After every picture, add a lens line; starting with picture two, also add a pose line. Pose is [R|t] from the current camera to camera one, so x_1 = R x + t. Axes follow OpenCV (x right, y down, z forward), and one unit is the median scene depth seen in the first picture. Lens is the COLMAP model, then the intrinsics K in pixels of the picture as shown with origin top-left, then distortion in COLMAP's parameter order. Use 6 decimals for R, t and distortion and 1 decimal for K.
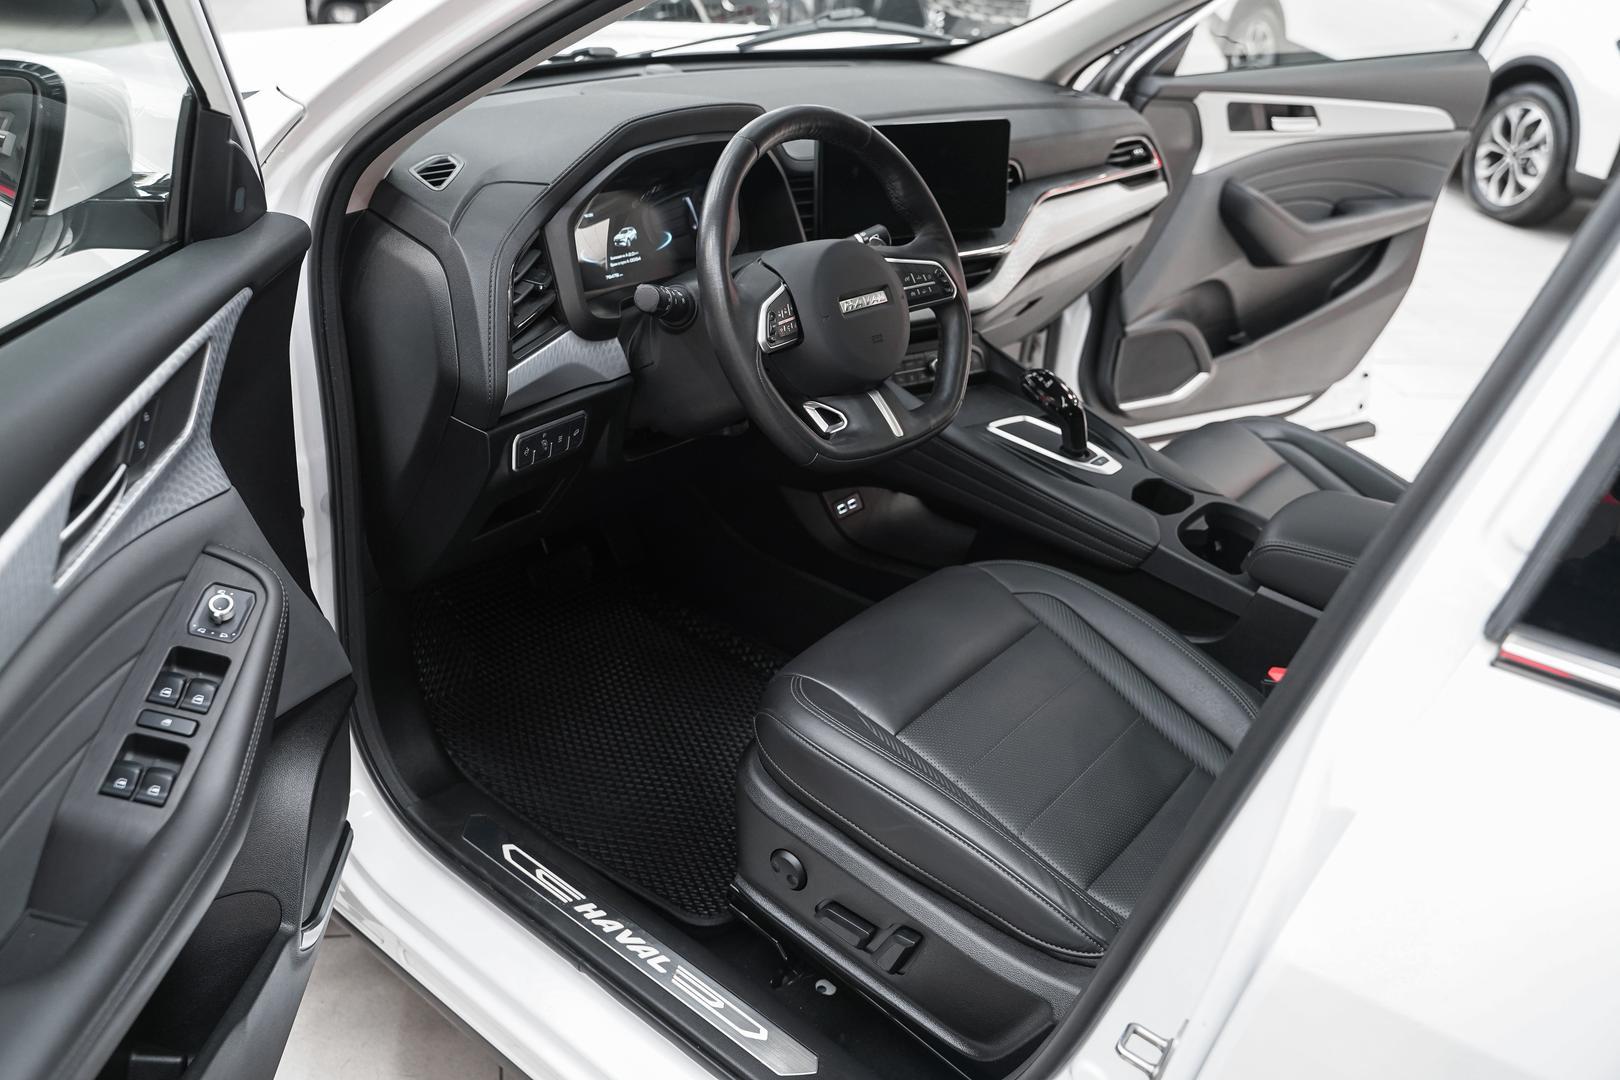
lens RADIAL K [[1291.7, 0, 798.7], [0, 1291.7, 528.8], [0, 0, 1]] dist [-0.011591, -0.001053]
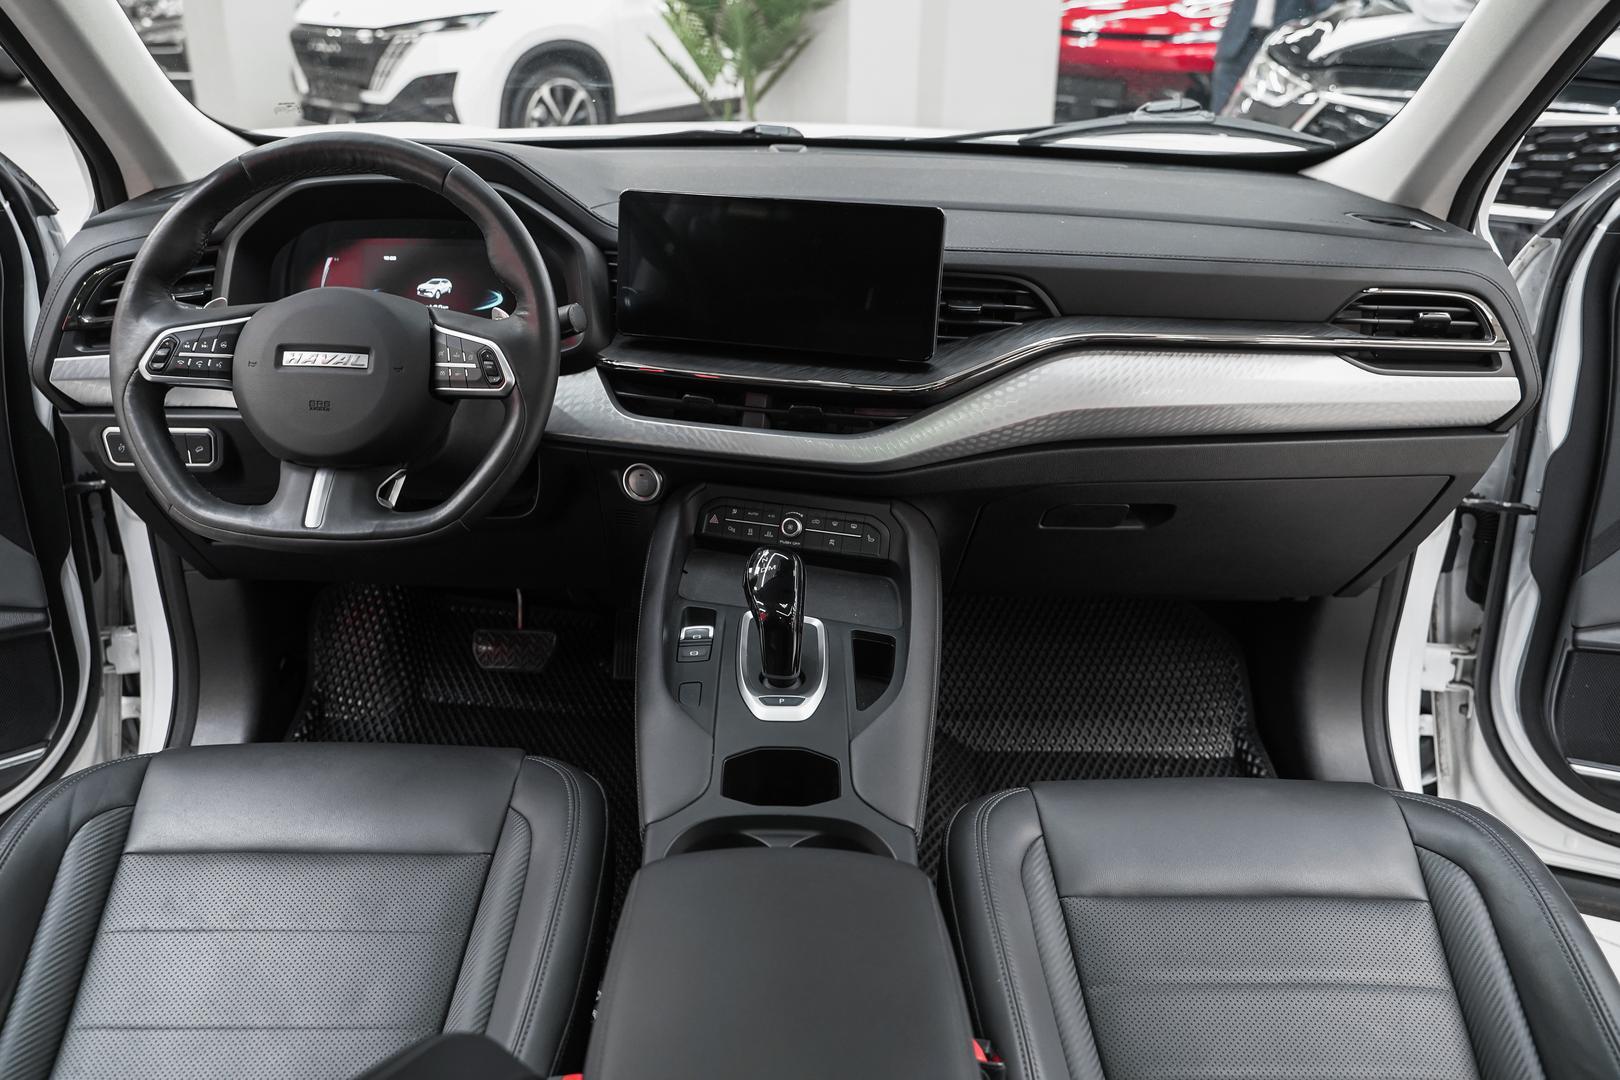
lens RADIAL K [[1306.3, 0, 810.0], [0, 1306.3, 540.0], [0, 0, 1]] dist [-0.010276, 0.001288]
pose [[0.634785, 0.234953, -0.736101, 0.649488], [-0.325193, 0.945407, 0.021327, -0.135190], [0.700926, 0.225837, 0.676535, 0.493829]]
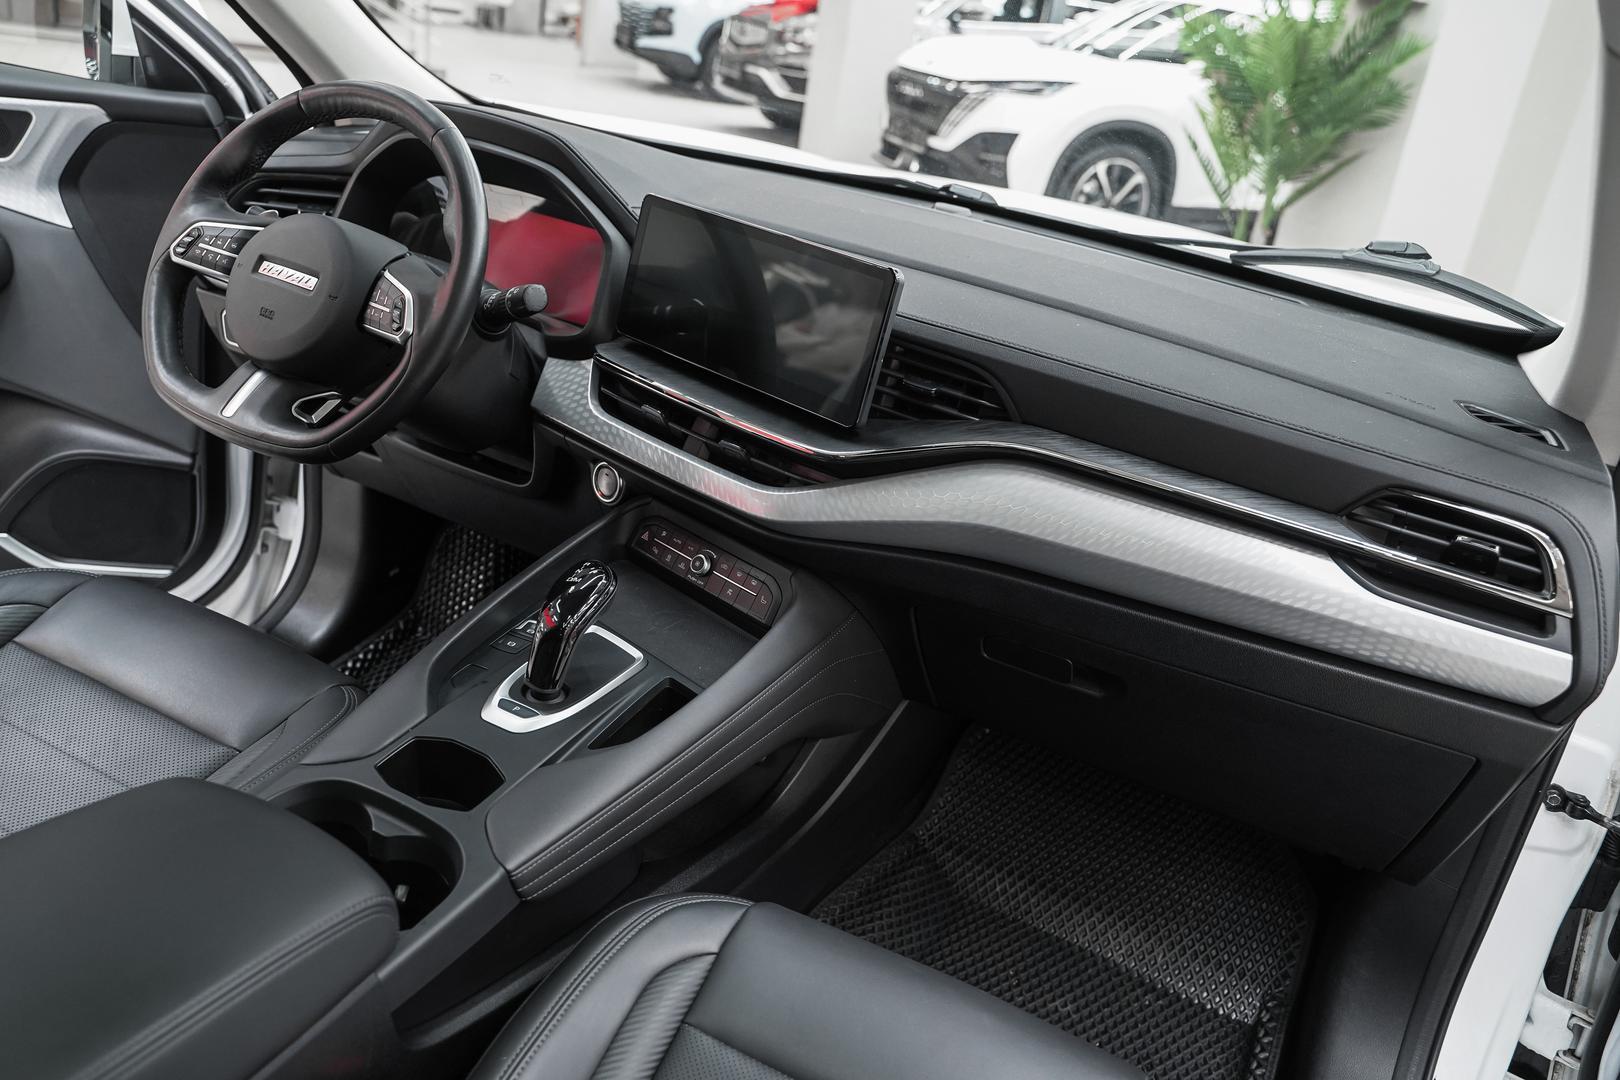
lens RADIAL K [[1324.2, 0, 810.0], [0, 1324.2, 540.0], [0, 0, 1]] dist [-0.008794, 0.007632]
pose [[0.213709, 0.318820, -0.923408, 0.765080], [-0.568675, 0.809180, 0.147770, -0.271237], [0.794315, 0.493539, 0.354235, 0.768134]]
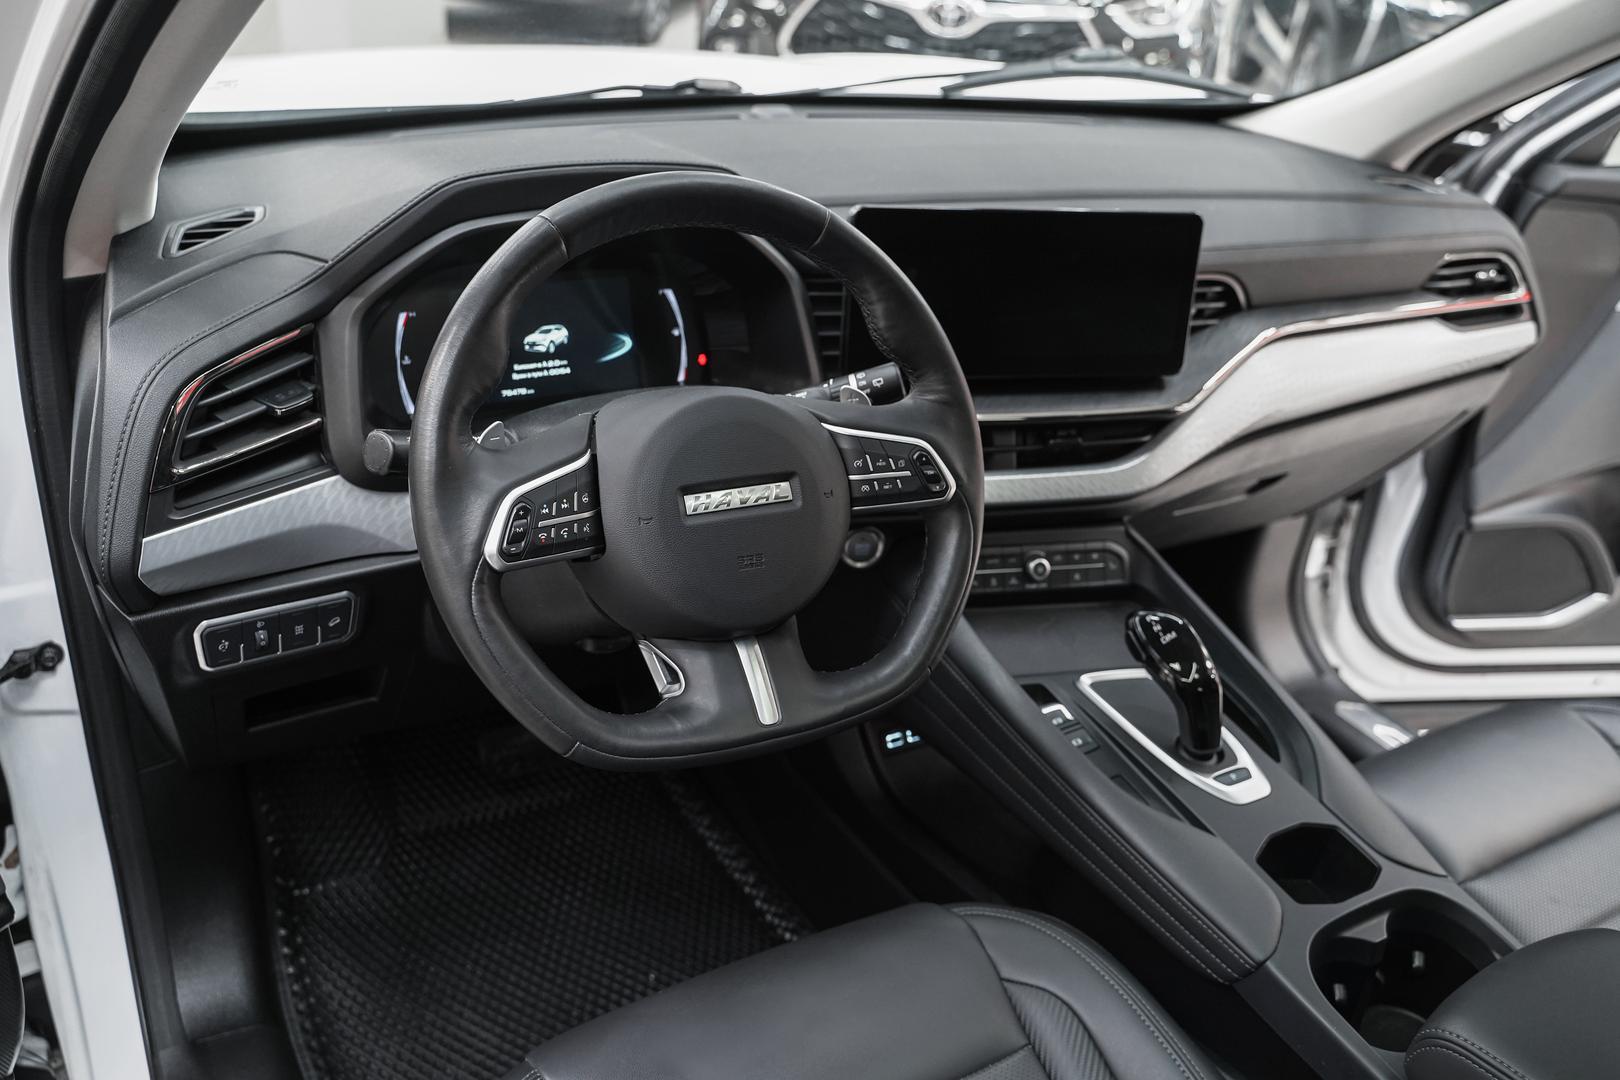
lens RADIAL K [[1306.3, 0, 810.0], [0, 1306.3, 540.0], [0, 0, 1]] dist [-0.010276, 0.001288]
pose [[0.935016, 0.157912, -0.317504, 0.204380], [-0.166960, 0.985963, -0.001306, -0.117355], [0.312841, 0.054232, 0.948256, 0.311575]]
